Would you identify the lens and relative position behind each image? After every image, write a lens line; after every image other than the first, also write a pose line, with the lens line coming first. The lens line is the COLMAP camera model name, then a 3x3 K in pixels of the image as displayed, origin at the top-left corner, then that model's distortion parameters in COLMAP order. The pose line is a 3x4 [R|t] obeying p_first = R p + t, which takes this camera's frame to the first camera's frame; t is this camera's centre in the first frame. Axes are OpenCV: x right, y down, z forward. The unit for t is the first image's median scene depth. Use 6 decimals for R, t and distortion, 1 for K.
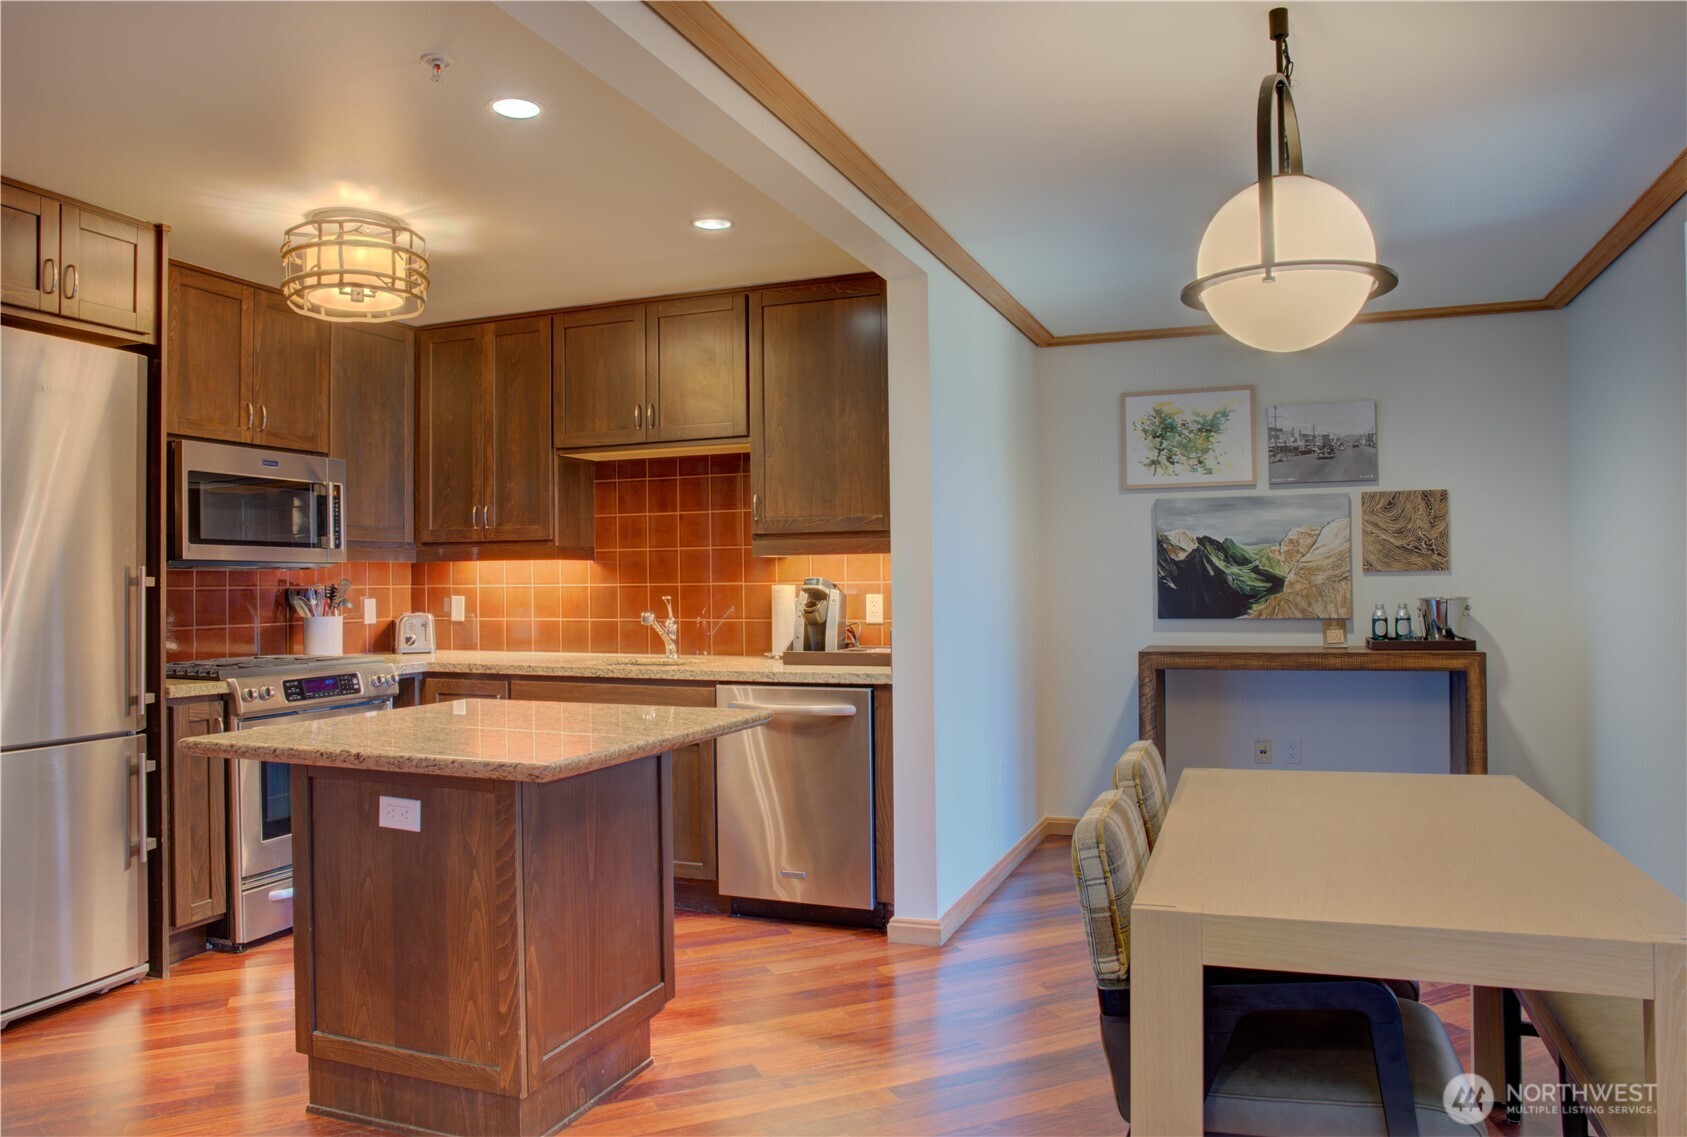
lens RADIAL K [[1119.1, 0, 849.9], [0, 1119.1, 553.9], [0, 0, 1]] dist [-0.115219, 0.083924]
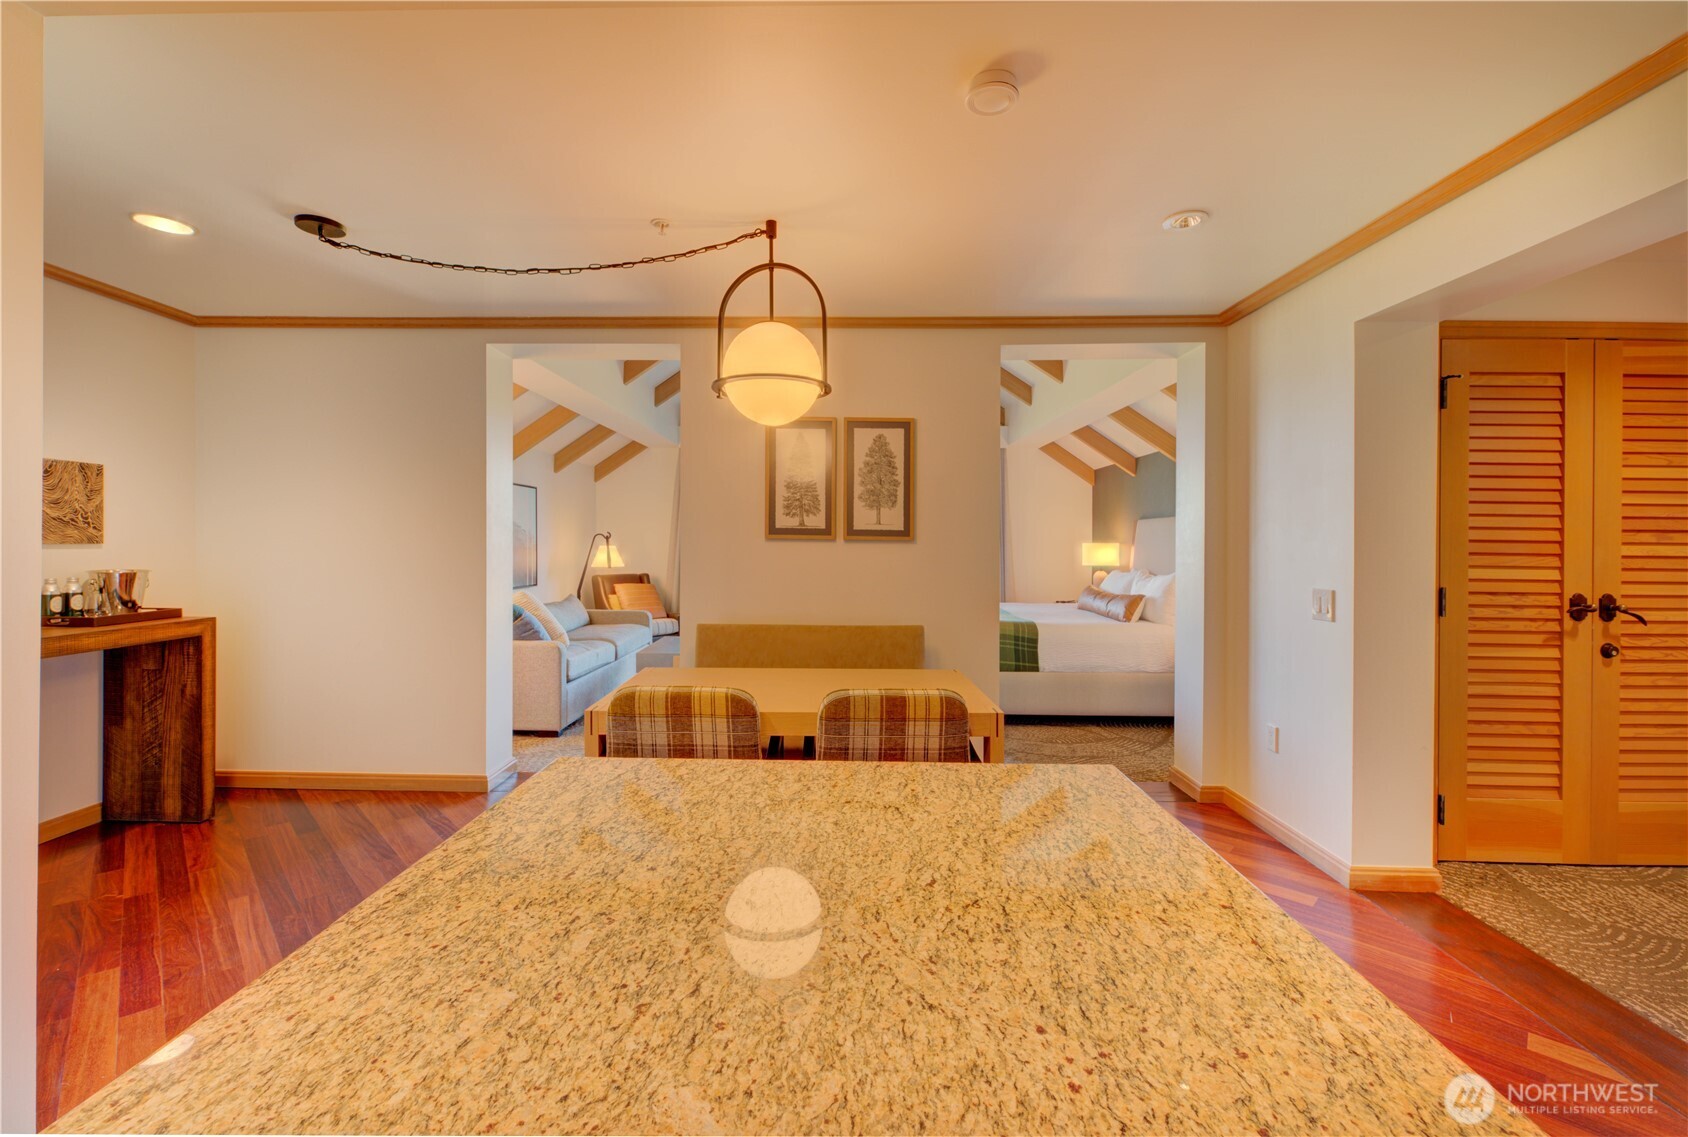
lens RADIAL K [[763.3, 0, 842.3], [0, 763.3, 548.3], [0, 0, 1]] dist [-0.005814, -0.000389]
pose [[-0.329258, -0.000214, 0.944240, -0.356730], [-0.028446, 0.999548, -0.009692, 0.006869], [-0.943811, -0.030051, -0.329115, 0.587804]]
